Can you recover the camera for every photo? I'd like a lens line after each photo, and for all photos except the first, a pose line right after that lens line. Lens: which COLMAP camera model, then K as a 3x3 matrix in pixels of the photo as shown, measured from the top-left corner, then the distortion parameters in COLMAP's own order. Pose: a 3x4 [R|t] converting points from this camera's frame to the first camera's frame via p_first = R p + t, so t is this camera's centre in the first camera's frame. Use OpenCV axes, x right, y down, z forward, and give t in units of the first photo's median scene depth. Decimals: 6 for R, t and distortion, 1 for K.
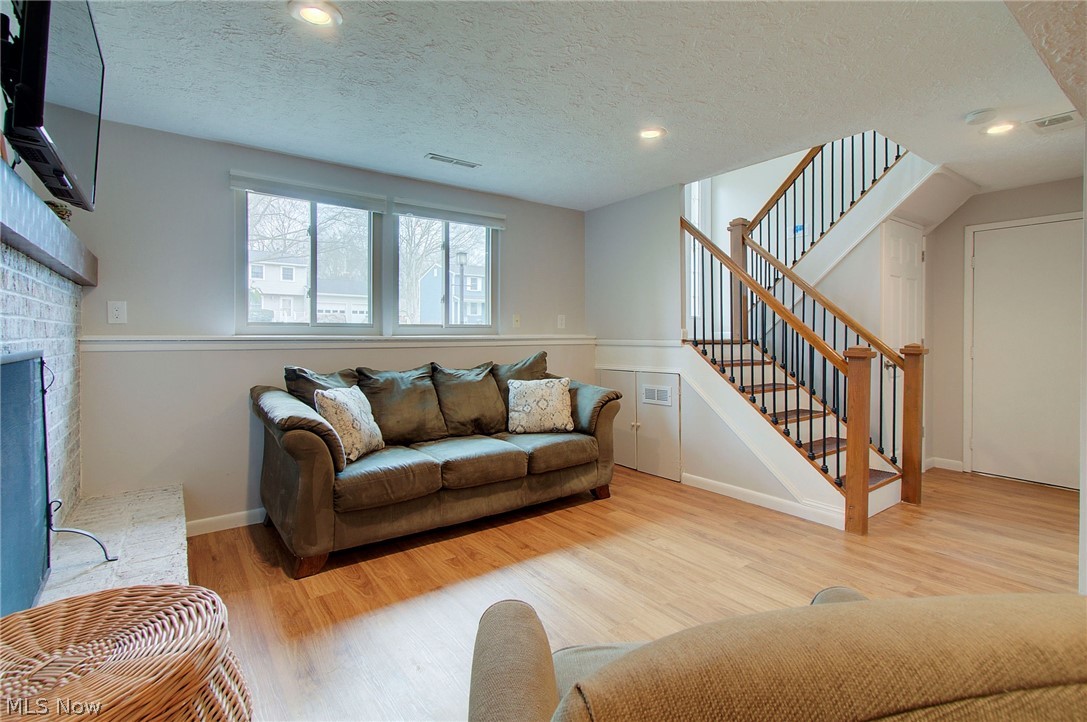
lens RADIAL K [[504.1, 0, 534.1], [0, 504.1, 329.7], [0, 0, 1]] dist [-0.000992, 0.013639]
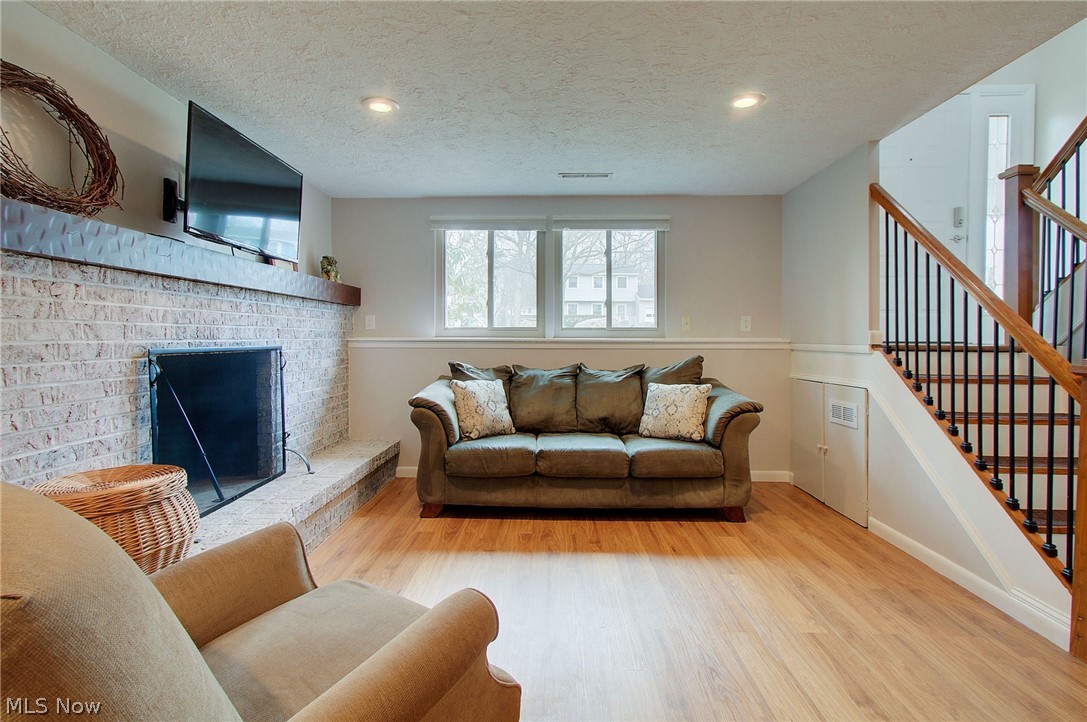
lens RADIAL K [[504.1, 0, 534.1], [0, 504.1, 329.7], [0, 0, 1]] dist [-0.000992, 0.013639]
pose [[0.792282, -0.006111, -0.610125, 0.405497], [0.004233, 0.999981, -0.004519, -0.002182], [0.610141, 0.000998, 0.792292, 0.078227]]
